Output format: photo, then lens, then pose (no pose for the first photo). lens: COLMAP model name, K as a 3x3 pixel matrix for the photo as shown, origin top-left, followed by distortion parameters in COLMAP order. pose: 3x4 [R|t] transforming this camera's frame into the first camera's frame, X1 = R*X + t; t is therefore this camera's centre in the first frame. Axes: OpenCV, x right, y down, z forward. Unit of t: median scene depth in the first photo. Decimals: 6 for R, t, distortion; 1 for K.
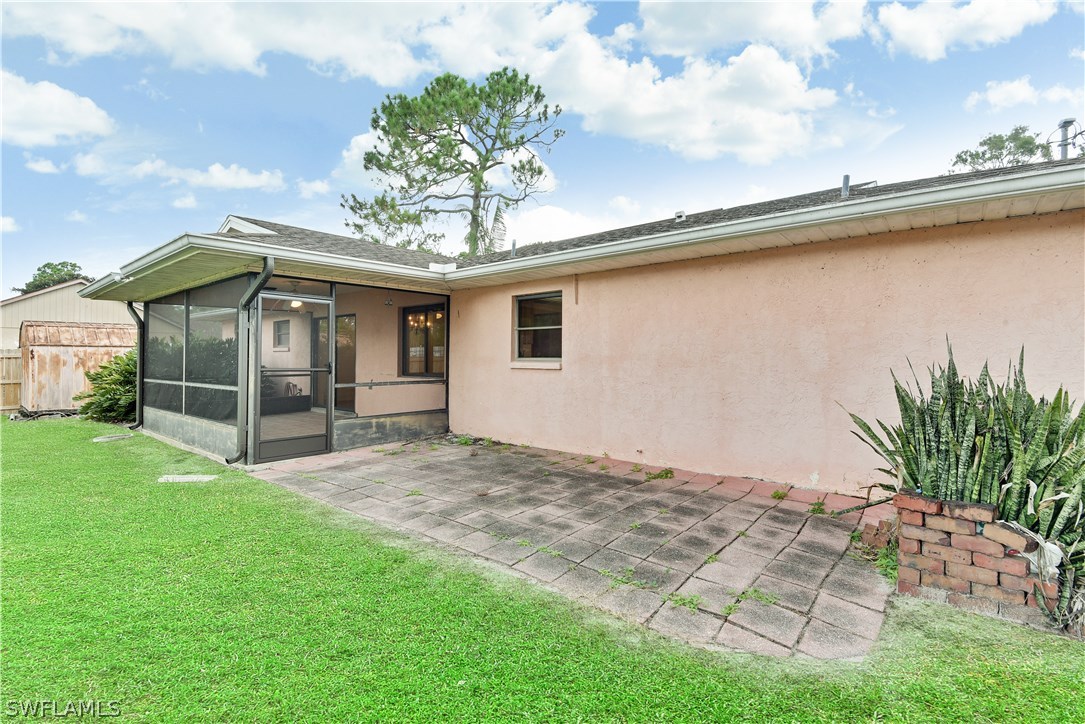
lens RADIAL K [[500.6, 0, 544.0], [0, 500.6, 355.3], [0, 0, 1]] dist [0.027294, -0.011716]
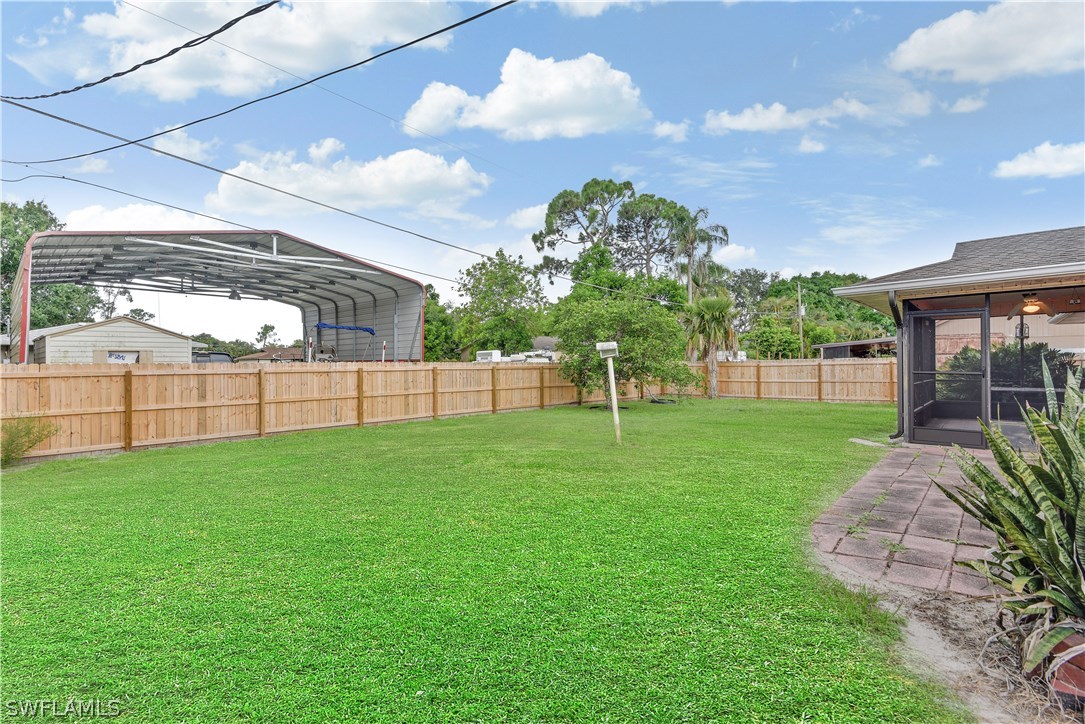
lens RADIAL K [[500.6, 0, 546.4], [0, 500.6, 363.2], [0, 0, 1]] dist [0.027294, -0.011716]
pose [[0.006826, 0.003951, -0.999969, 1.592368], [0.005738, 0.999976, 0.003990, -0.009477], [0.999960, -0.005765, 0.006803, 0.081557]]
